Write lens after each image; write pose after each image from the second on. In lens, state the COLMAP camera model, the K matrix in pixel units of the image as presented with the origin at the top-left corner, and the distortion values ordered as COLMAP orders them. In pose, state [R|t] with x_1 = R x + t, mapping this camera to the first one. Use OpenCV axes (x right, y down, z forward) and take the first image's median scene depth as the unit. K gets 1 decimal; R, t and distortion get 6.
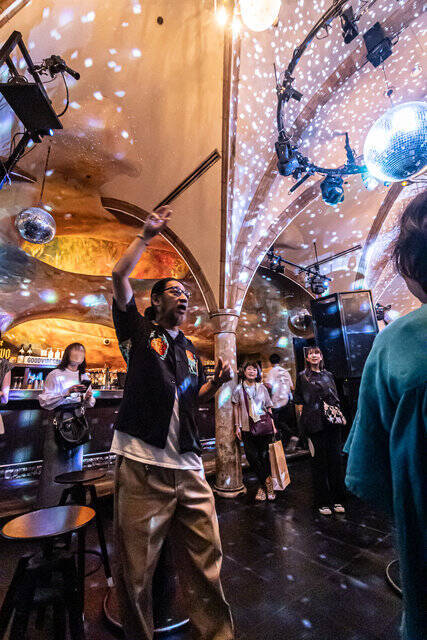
lens RADIAL K [[295.3, 0, 213.5], [0, 295.3, 320.0], [0, 0, 1]] dist [-0.000330, -0.000181]
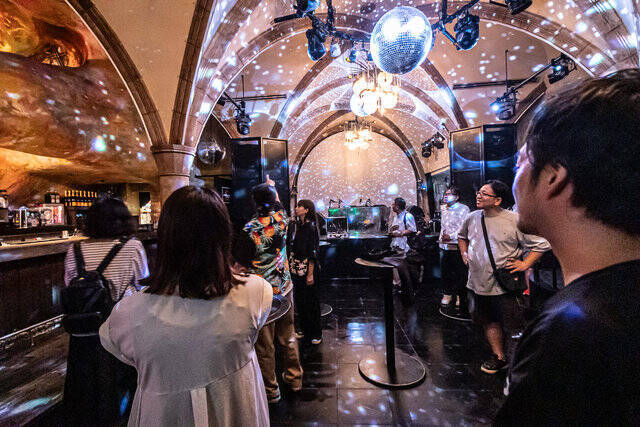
lens RADIAL K [[295.3, 0, 320.0], [0, 295.3, 213.5], [0, 0, 1]] dist [-0.000330, -0.000181]
pose [[0.699332, 0.009960, 0.714727, -0.153974], [-0.170356, 0.973413, 0.153121, -0.026130], [-0.694200, -0.228840, 0.682436, 0.110717]]
